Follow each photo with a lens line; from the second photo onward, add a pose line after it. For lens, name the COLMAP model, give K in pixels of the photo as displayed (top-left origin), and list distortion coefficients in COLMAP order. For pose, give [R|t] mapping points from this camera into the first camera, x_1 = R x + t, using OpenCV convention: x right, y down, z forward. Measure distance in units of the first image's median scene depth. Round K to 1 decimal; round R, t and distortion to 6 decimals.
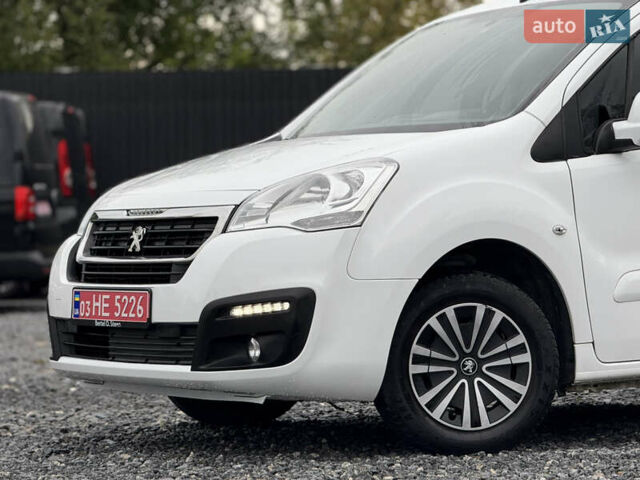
lens RADIAL K [[2294.2, 0, 320.0], [0, 2294.2, 240.0], [0, 0, 1]] dist [0.216946, -0.069122]
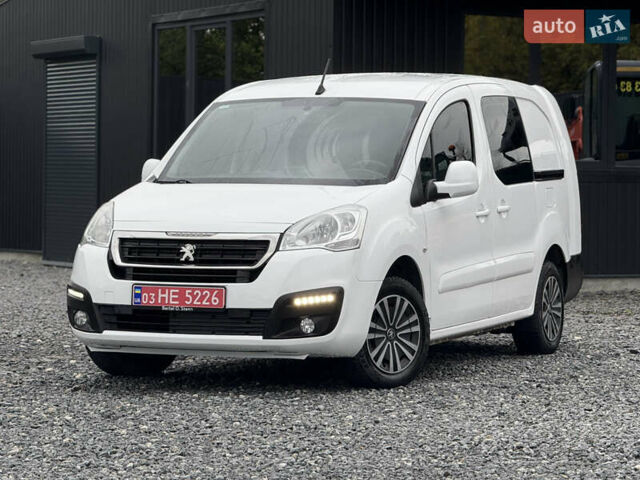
lens RADIAL K [[2294.2, 0, 320.0], [0, 2294.2, 240.0], [0, 0, 1]] dist [0.216946, -0.069122]
pose [[0.837771, 0.010045, 0.545929, -0.859361], [-0.021659, 0.999655, 0.014844, -0.034011], [-0.545591, -0.024260, 0.837700, -0.323584]]
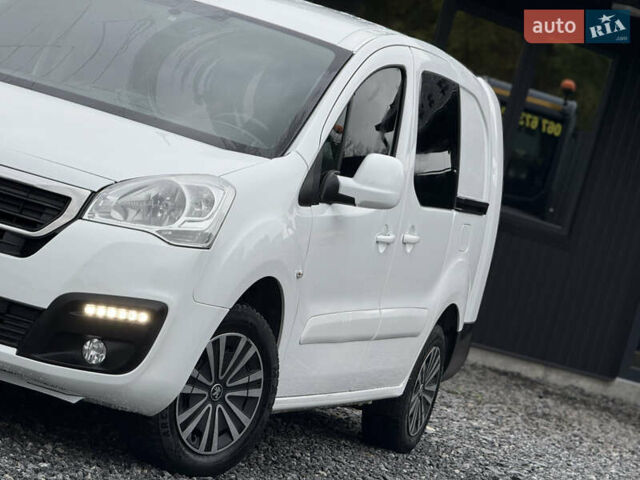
lens RADIAL K [[2294.2, 0, 320.0], [0, 2294.2, 240.0], [0, 0, 1]] dist [0.216946, -0.069122]
pose [[0.742634, 0.218742, 0.632966, -0.556506], [-0.289956, 0.956993, 0.009474, -0.031921], [-0.603672, -0.190568, 0.774122, 0.202381]]
